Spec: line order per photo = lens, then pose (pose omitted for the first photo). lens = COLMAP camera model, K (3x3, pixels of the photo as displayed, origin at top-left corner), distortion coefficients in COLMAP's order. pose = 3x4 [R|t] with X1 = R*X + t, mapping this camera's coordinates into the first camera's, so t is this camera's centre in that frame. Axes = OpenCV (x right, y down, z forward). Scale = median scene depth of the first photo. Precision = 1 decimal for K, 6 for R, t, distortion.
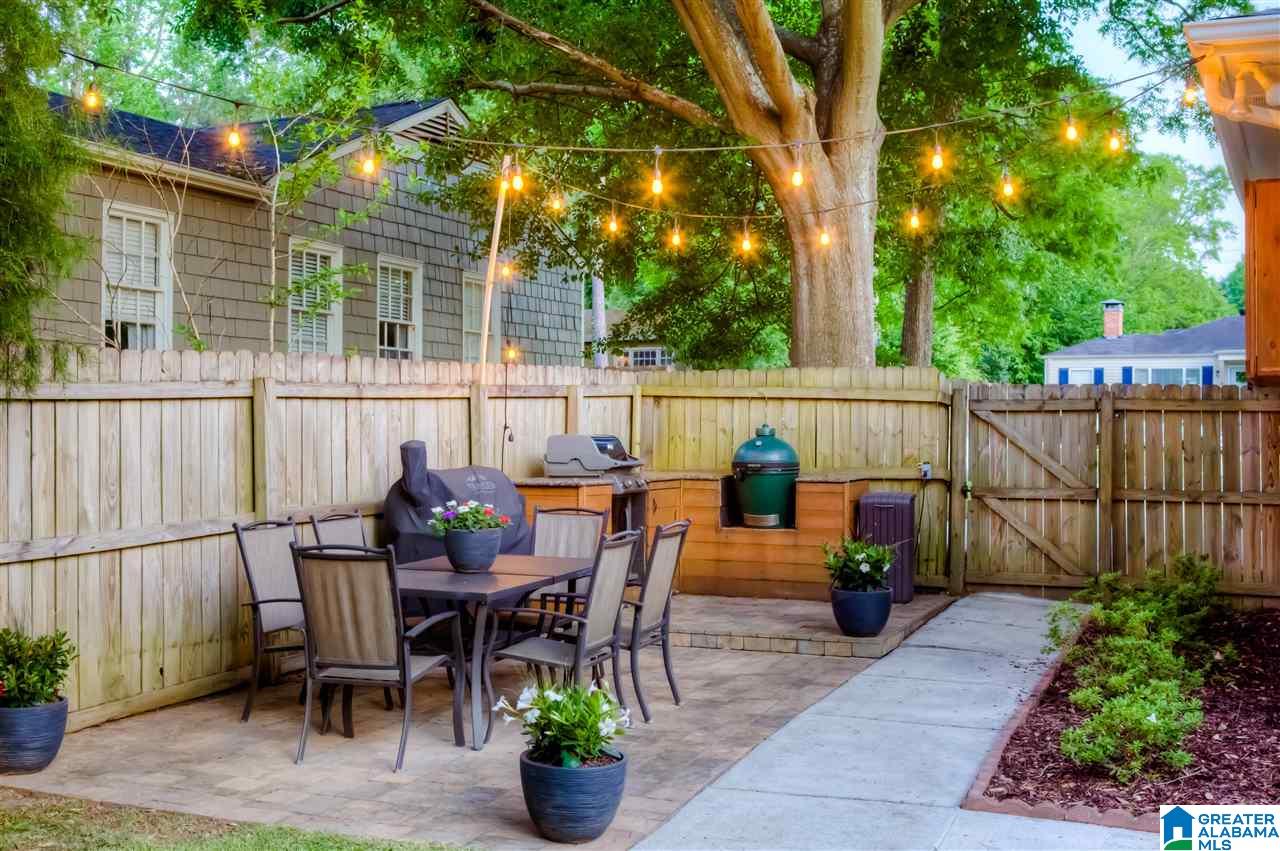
lens RADIAL K [[1477.0, 0, 640.0], [0, 1477.0, 425.5], [0, 0, 1]] dist [-0.037036, -0.023630]
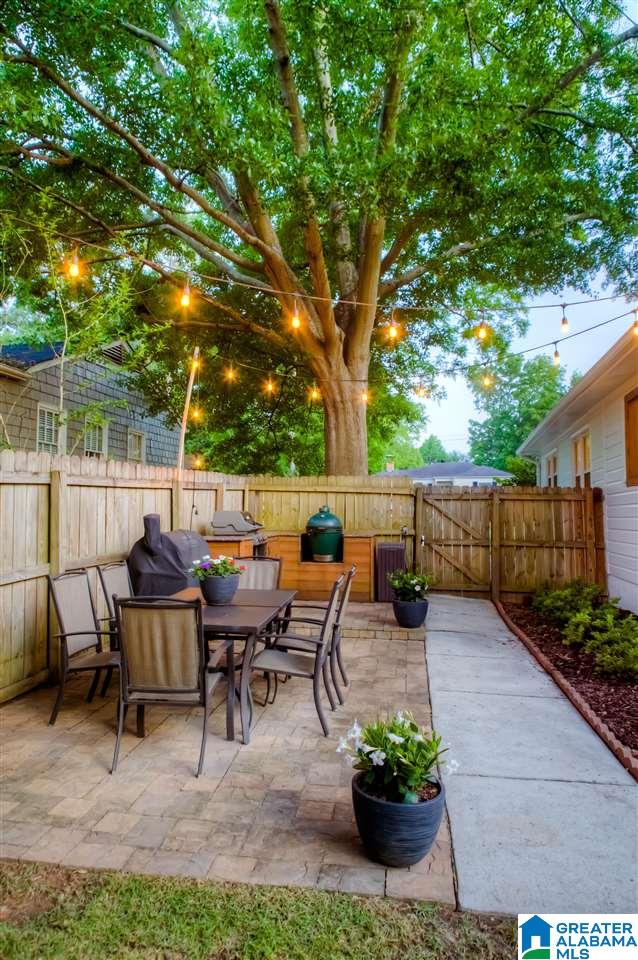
lens RADIAL K [[650.7, 0, 319.0], [0, 650.7, 480.0], [0, 0, 1]] dist [0.023464, -0.001474]
pose [[0.978668, 0.011986, 0.205096, -0.103420], [-0.003069, 0.999038, -0.043742, 0.003206], [-0.205423, 0.042179, 0.977764, 0.238414]]
